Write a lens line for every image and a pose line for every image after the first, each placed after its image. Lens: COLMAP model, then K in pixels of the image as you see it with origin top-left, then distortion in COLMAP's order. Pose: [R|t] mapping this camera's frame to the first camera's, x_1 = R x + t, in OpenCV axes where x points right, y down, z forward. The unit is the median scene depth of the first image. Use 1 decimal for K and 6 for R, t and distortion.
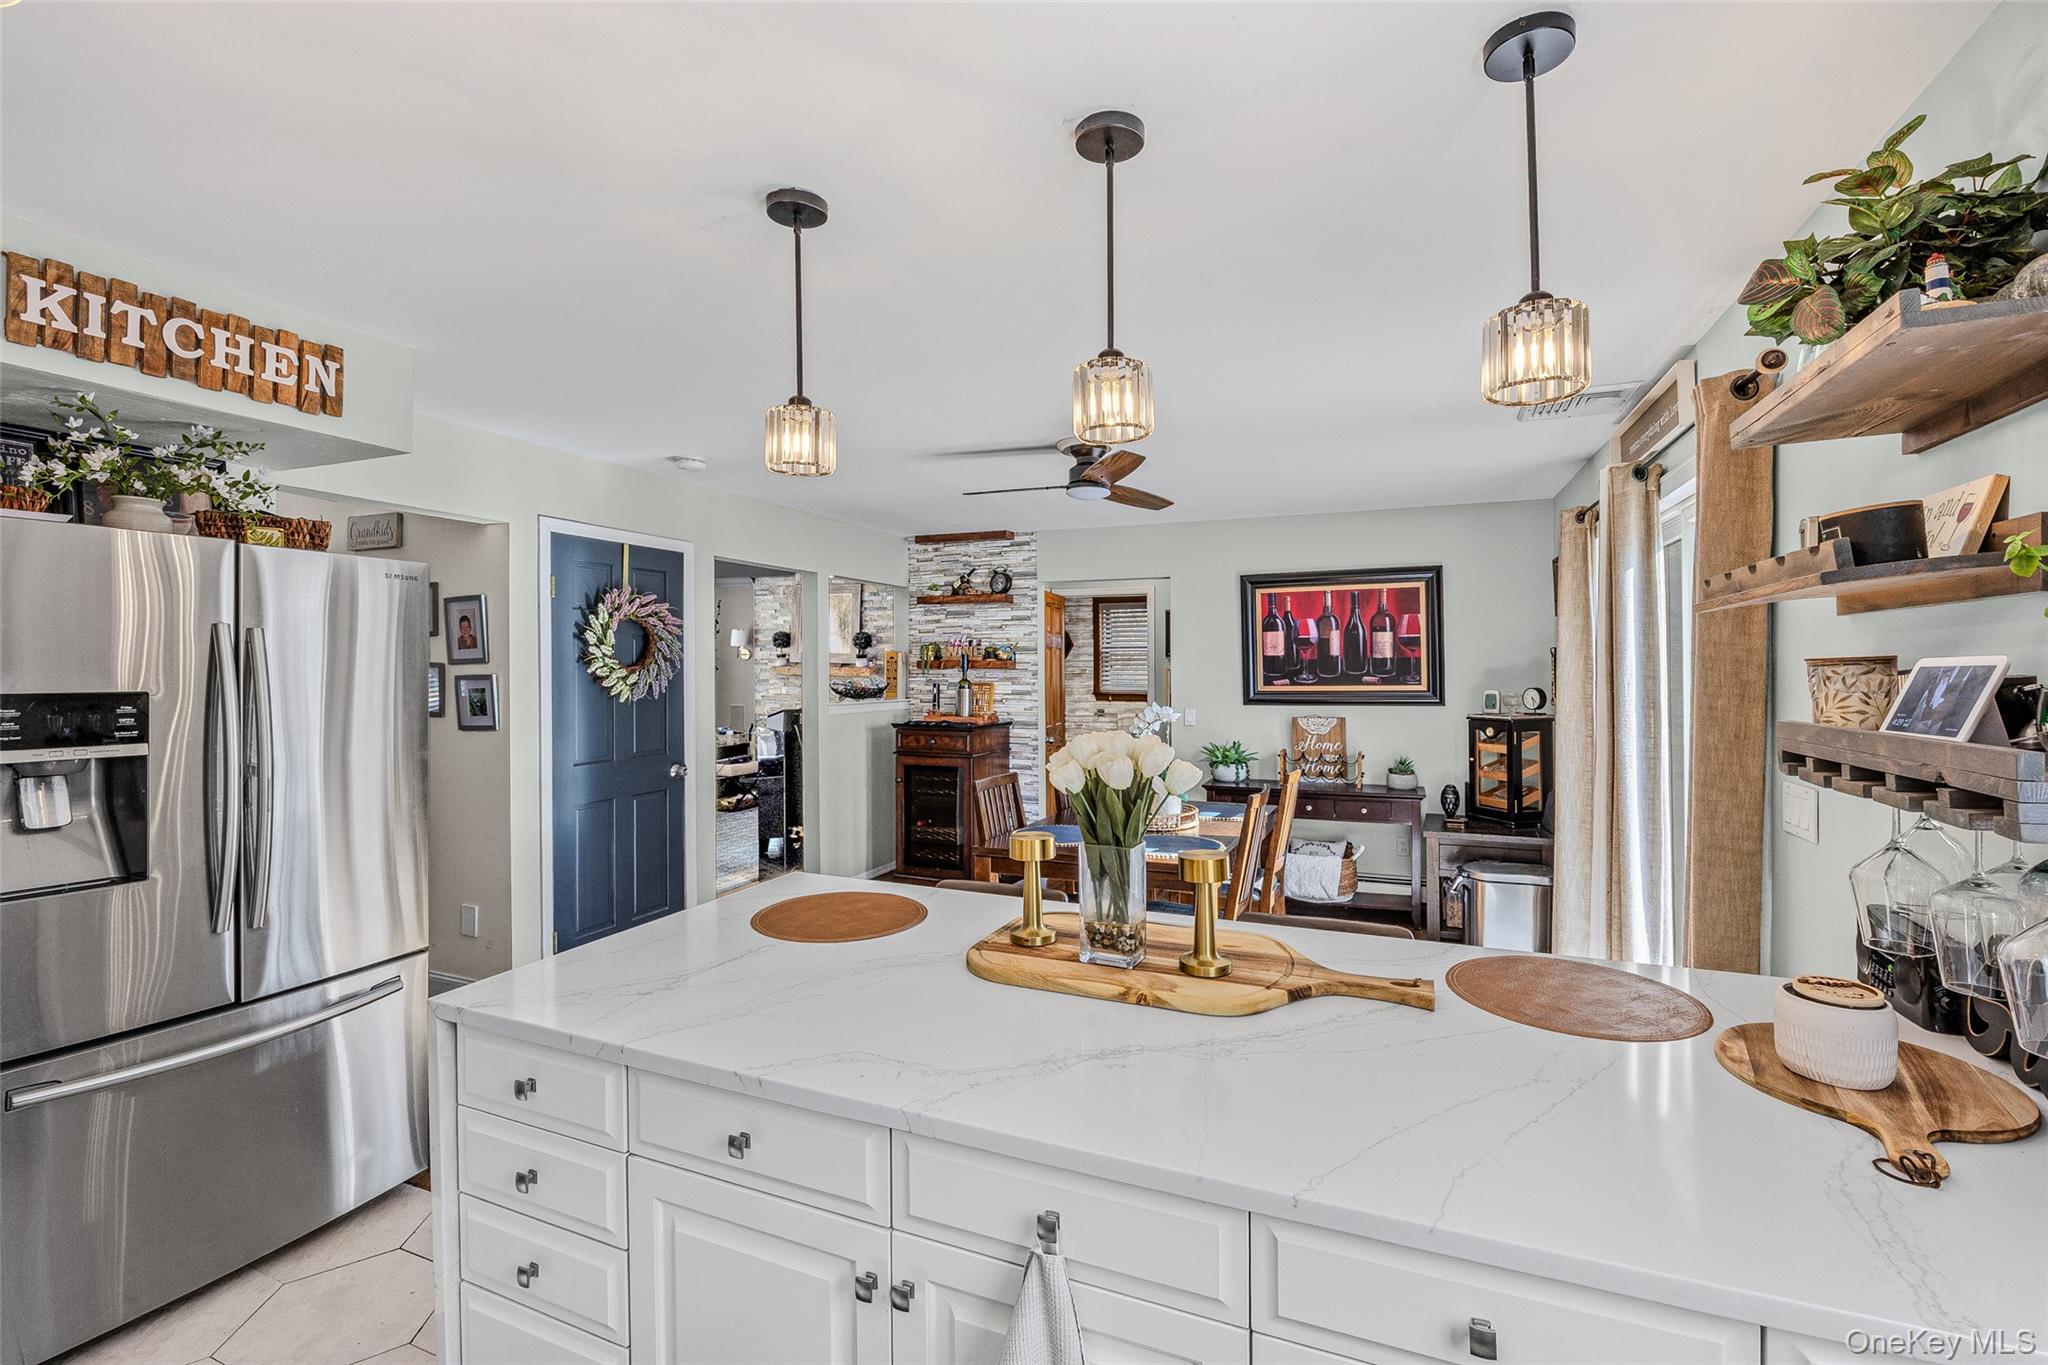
lens RADIAL K [[874.1, 0, 1031.3], [0, 874.1, 675.0], [0, 0, 1]] dist [0.000963, 0.000026]
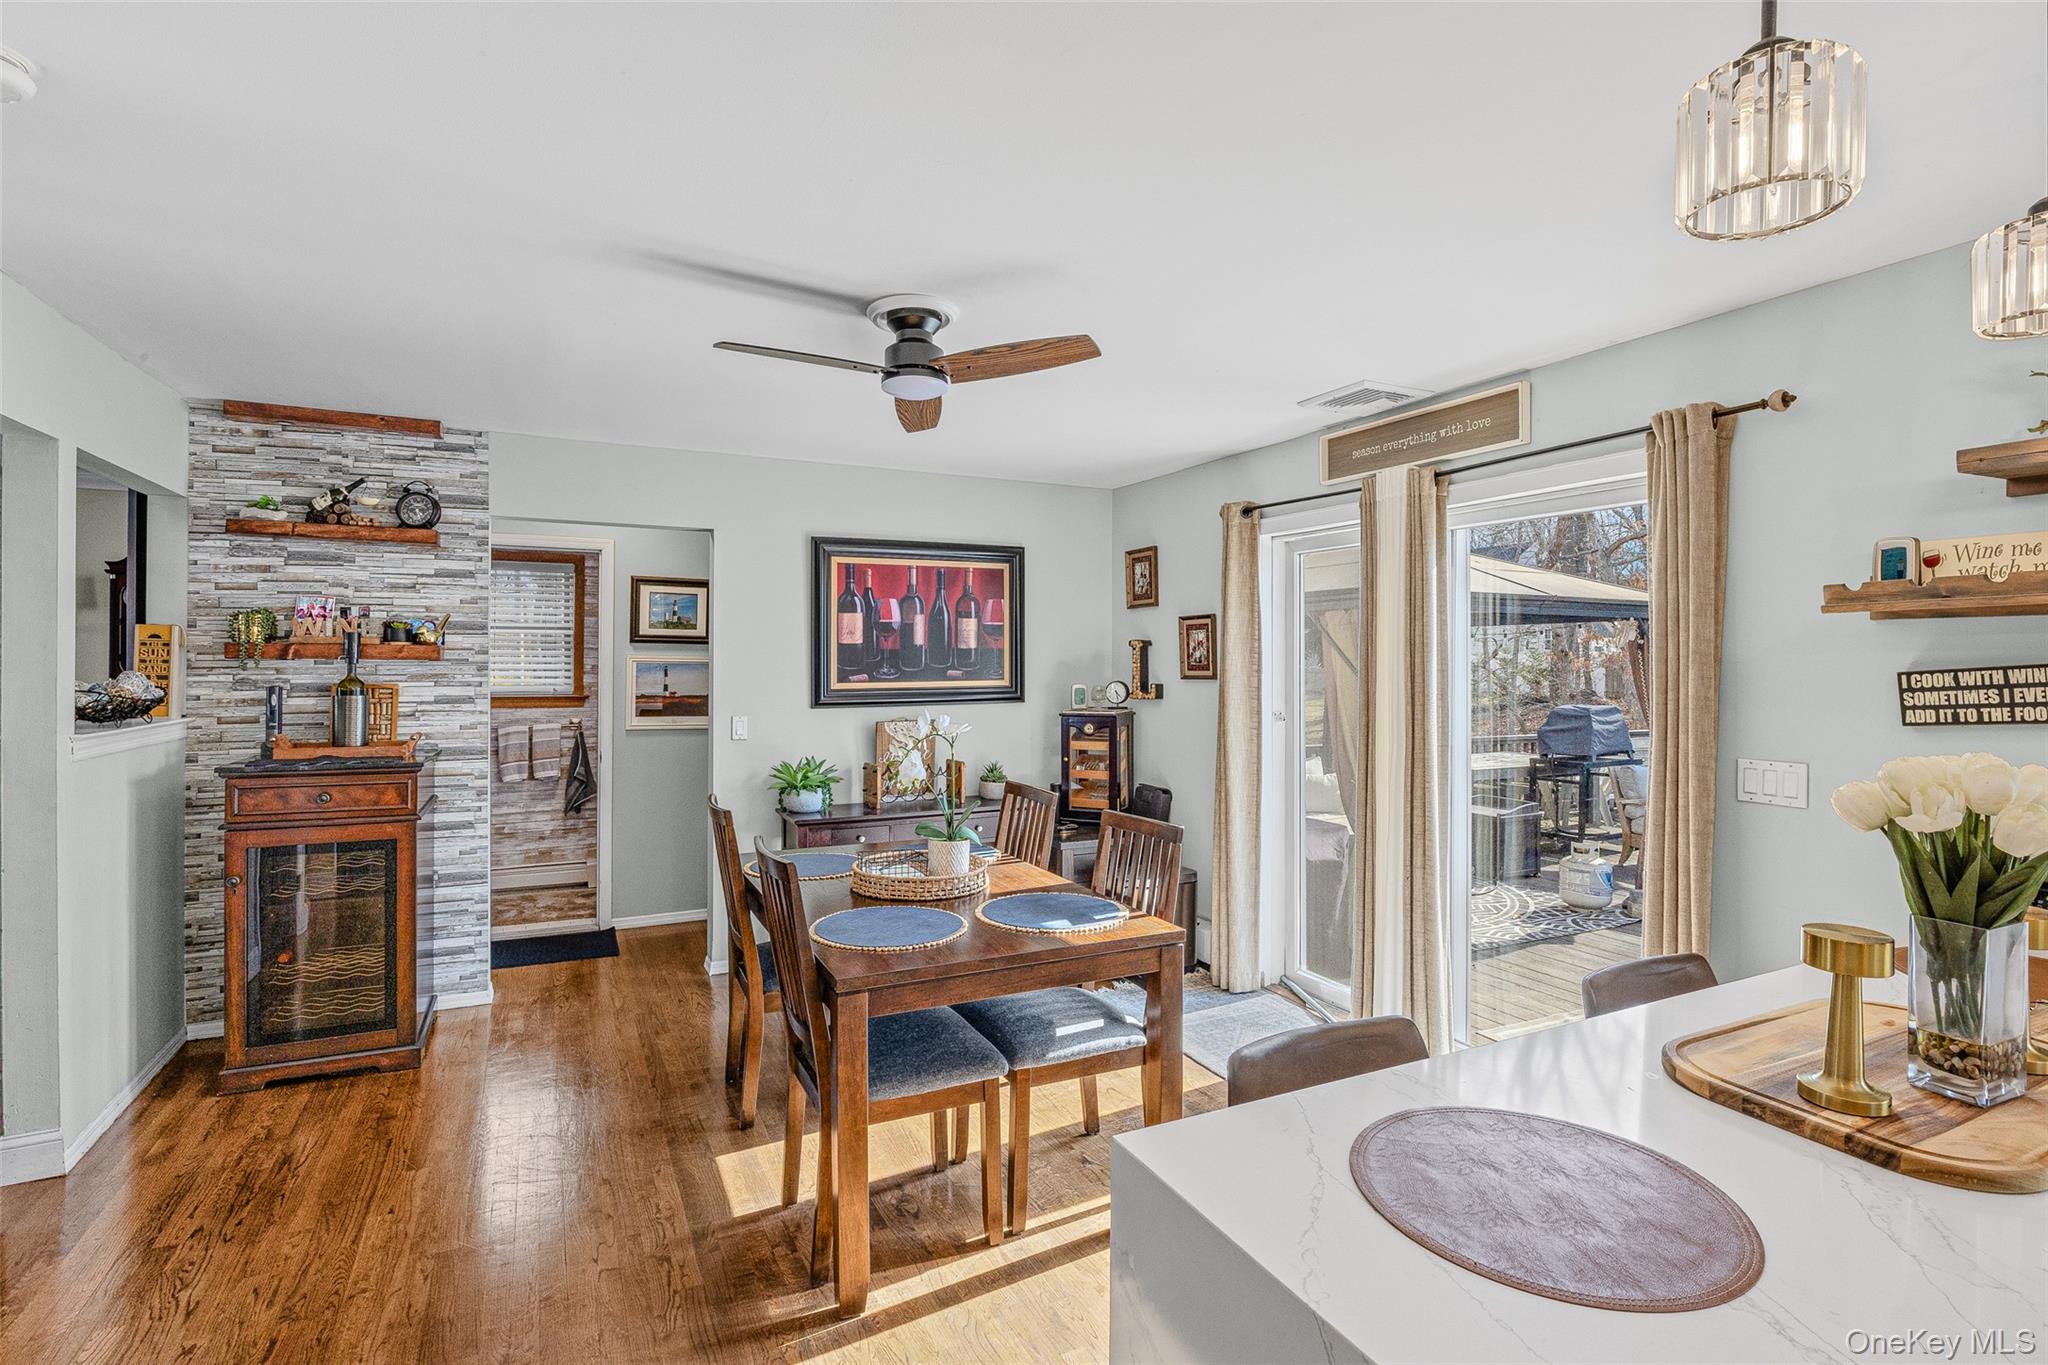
lens RADIAL K [[975.3, 0, 1039.2], [0, 975.3, 669.6], [0, 0, 1]] dist [-0.005953, 0.000109]
pose [[0.681986, -0.004371, 0.731352, -0.239794], [-0.000146, 0.999981, 0.006113, -0.004376], [-0.731365, -0.004276, 0.681973, 0.279508]]
